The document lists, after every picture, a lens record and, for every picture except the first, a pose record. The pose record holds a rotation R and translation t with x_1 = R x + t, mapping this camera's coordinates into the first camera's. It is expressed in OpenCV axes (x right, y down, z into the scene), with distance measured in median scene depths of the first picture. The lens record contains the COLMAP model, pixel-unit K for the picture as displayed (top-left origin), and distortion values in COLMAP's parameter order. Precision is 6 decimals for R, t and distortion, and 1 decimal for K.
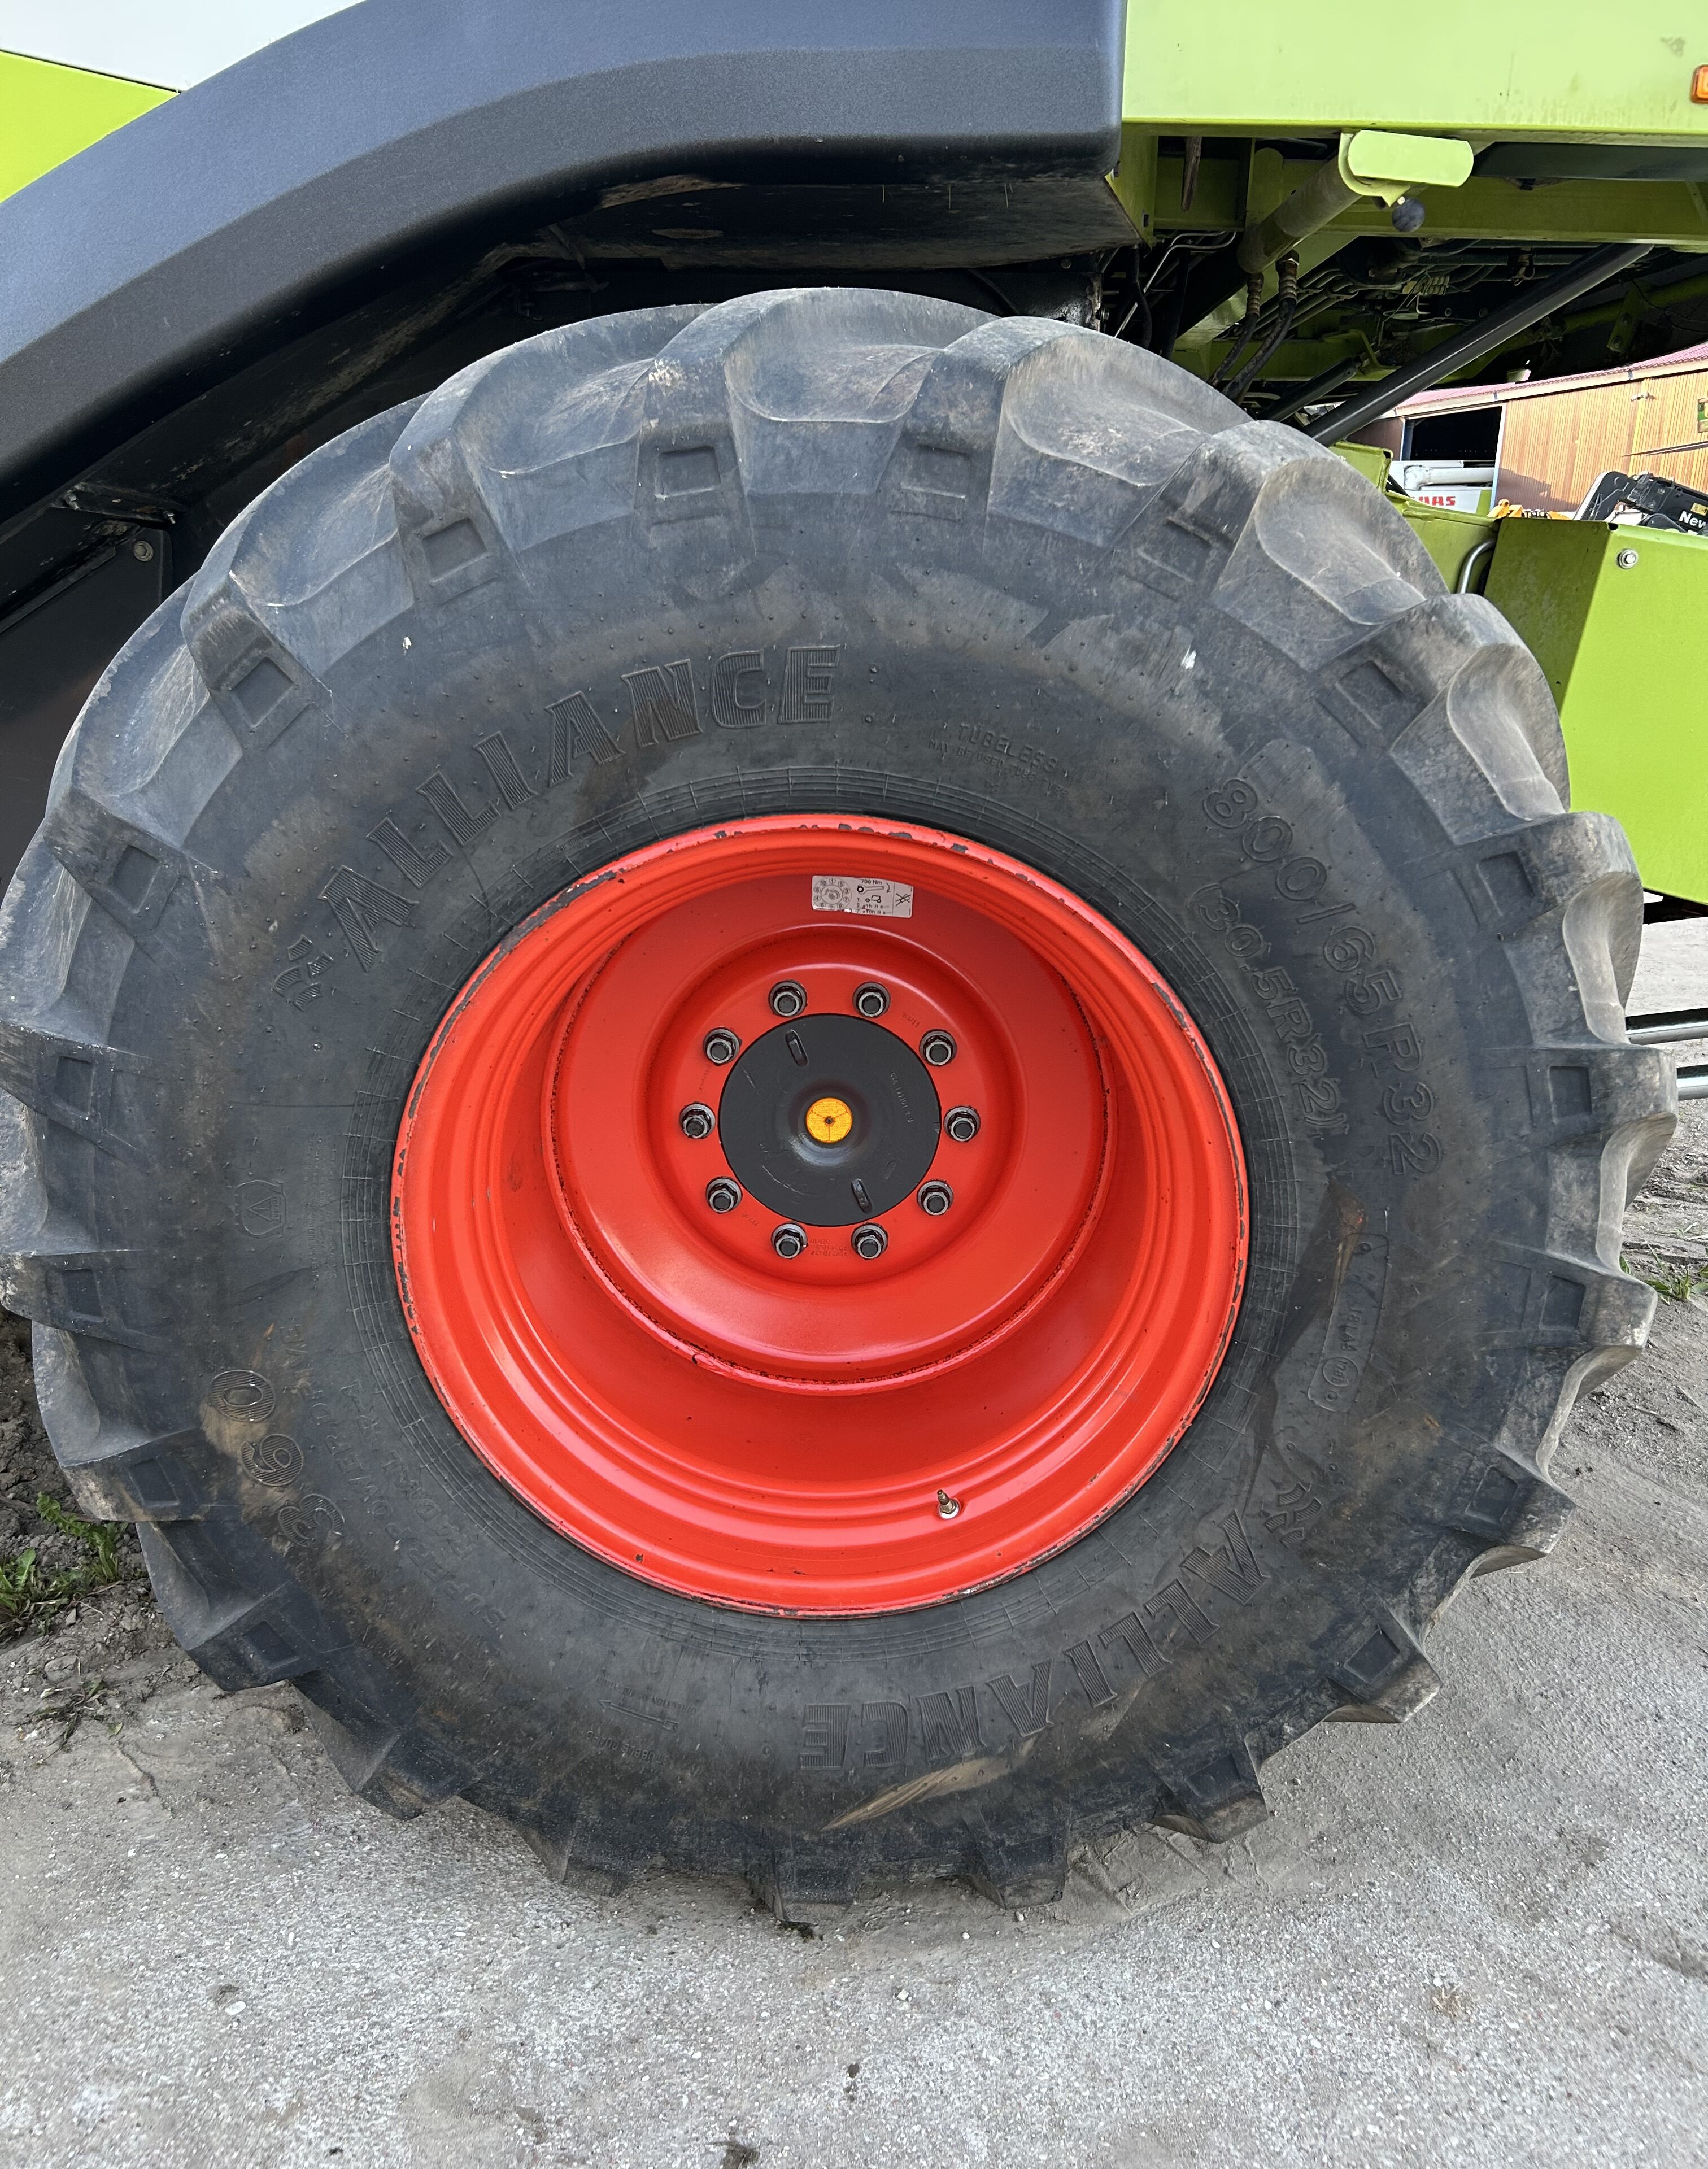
lens RADIAL K [[1791.2, 0, 876.1], [0, 1791.2, 1132.9], [0, 0, 1]] dist [0.071870, -0.090773]
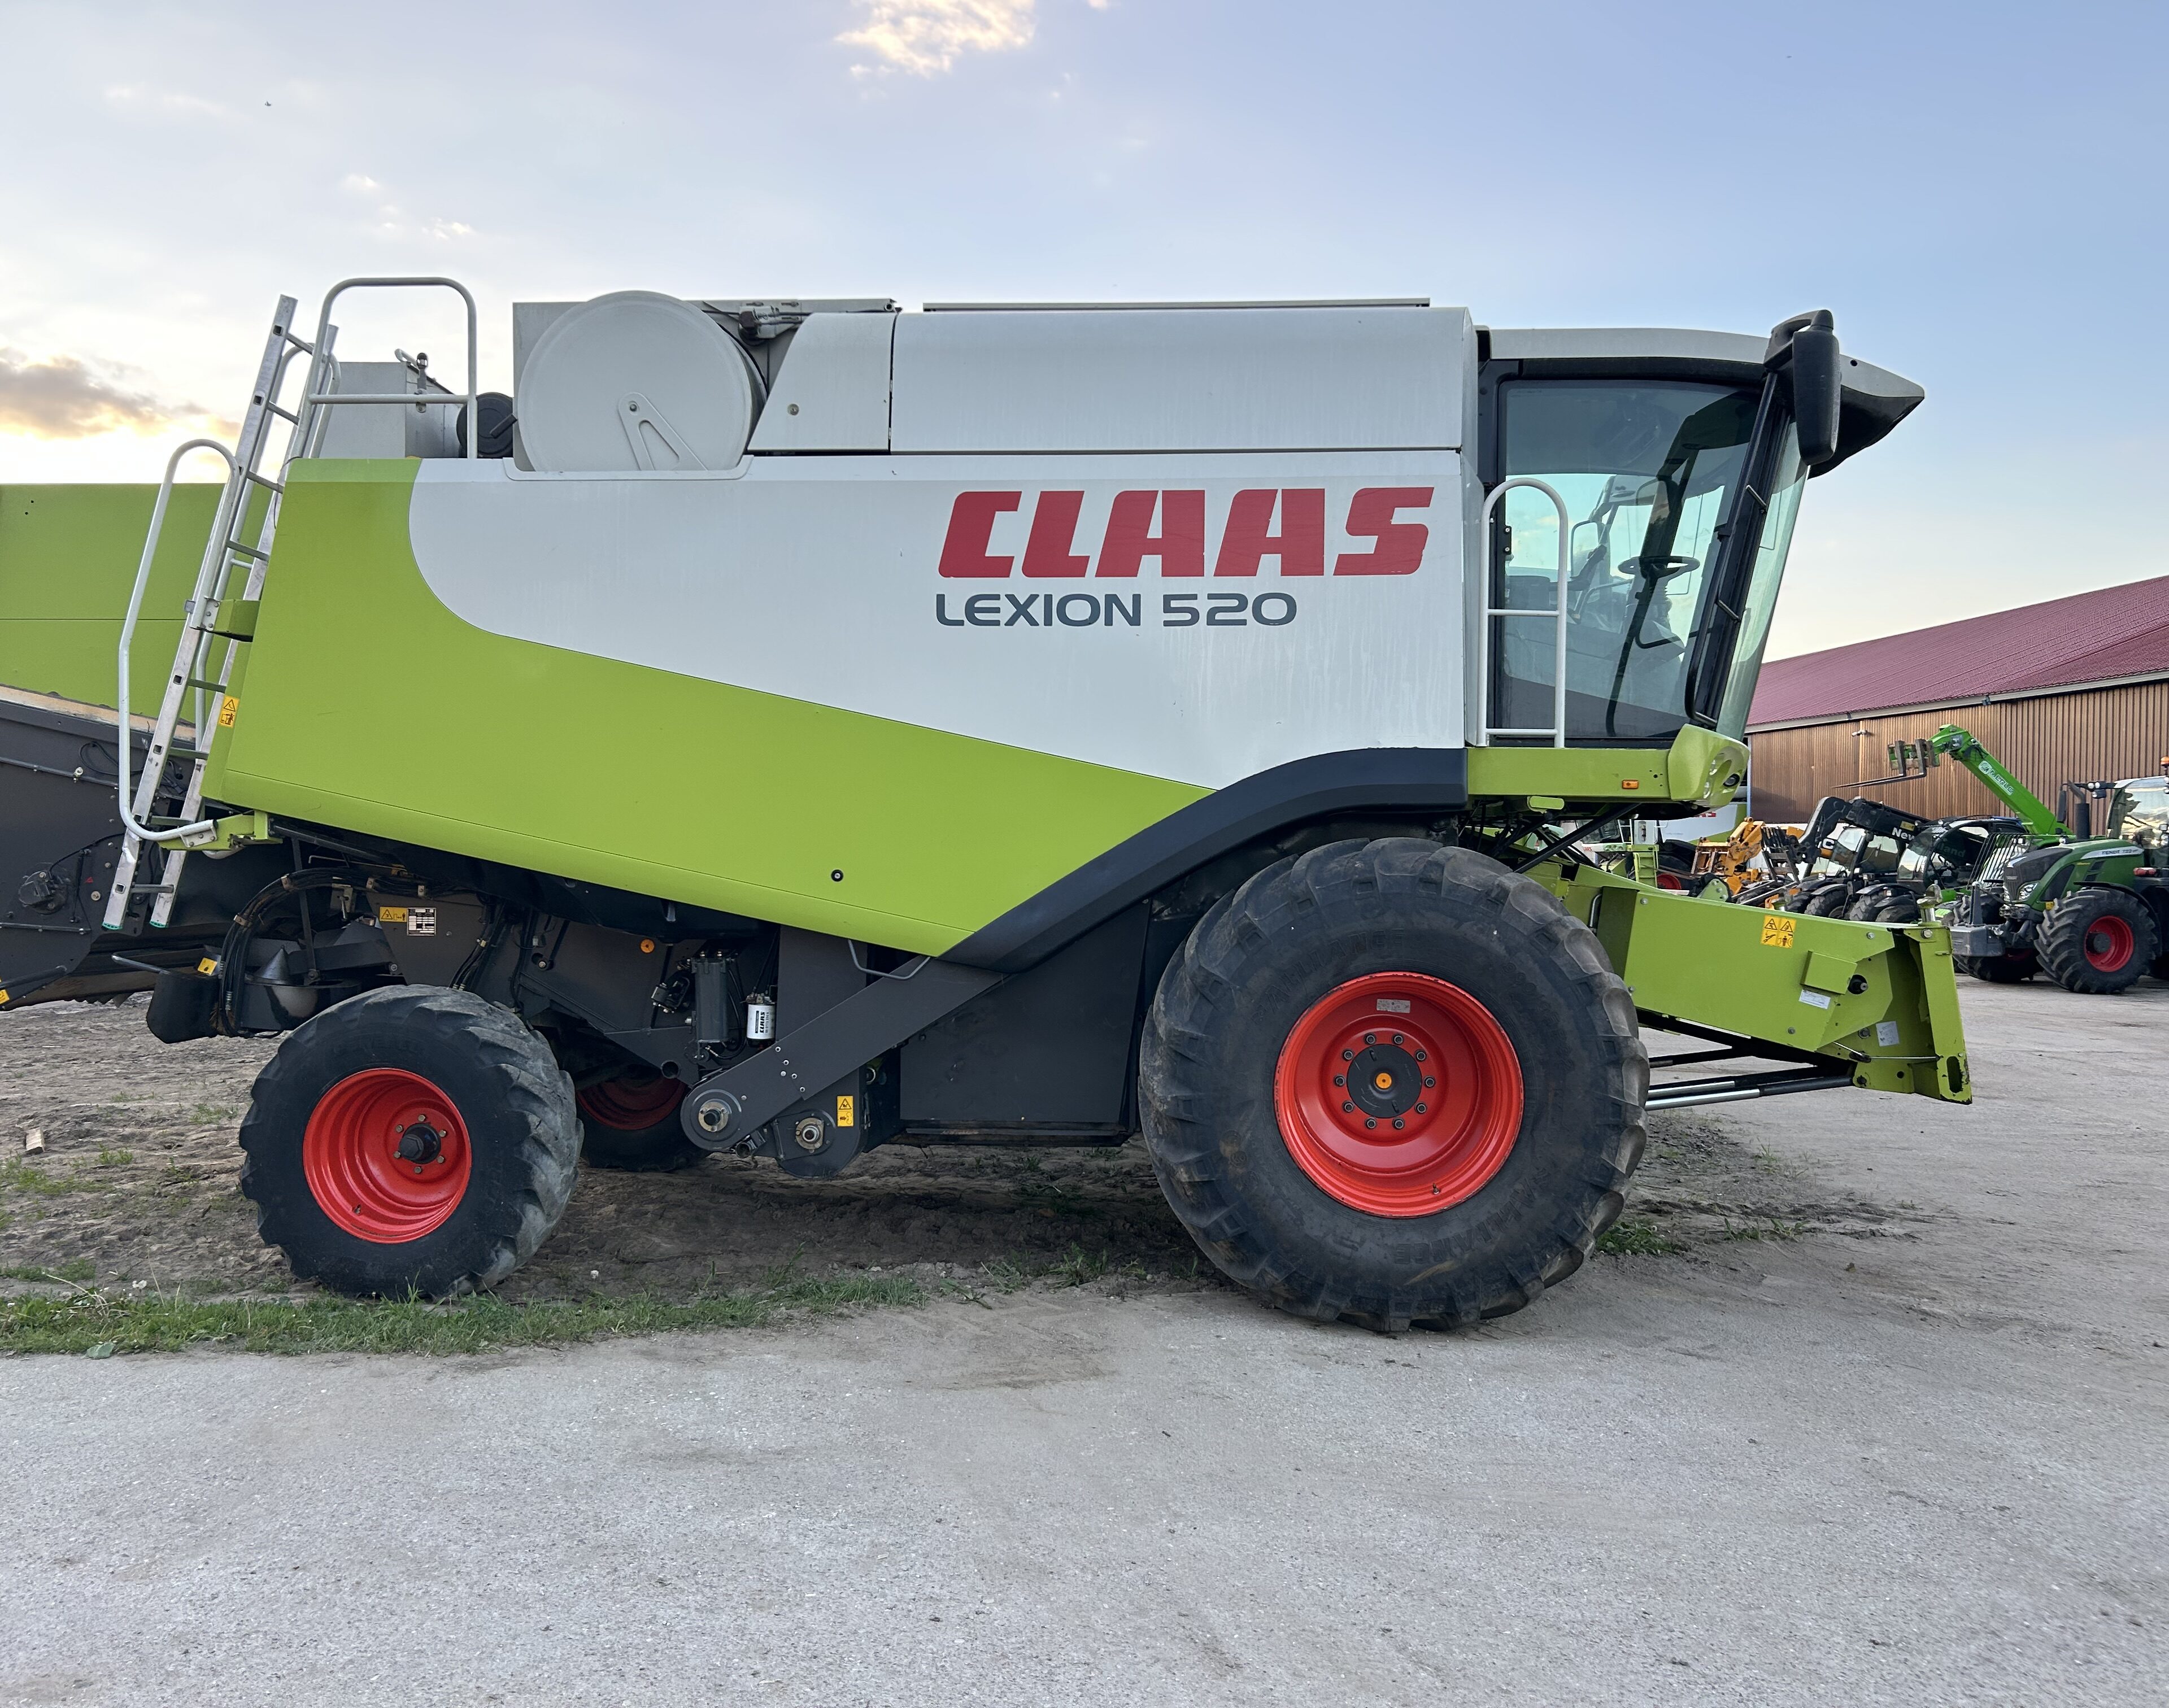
lens RADIAL K [[1791.2, 0, 1082.6], [0, 1791.2, 805.2], [0, 0, 1]] dist [0.071870, -0.090773]
pose [[0.998506, -0.005248, -0.054387, -0.451431], [-0.012946, 0.944311, -0.328799, 0.686778], [0.053084, 0.329012, 0.942833, -2.508958]]
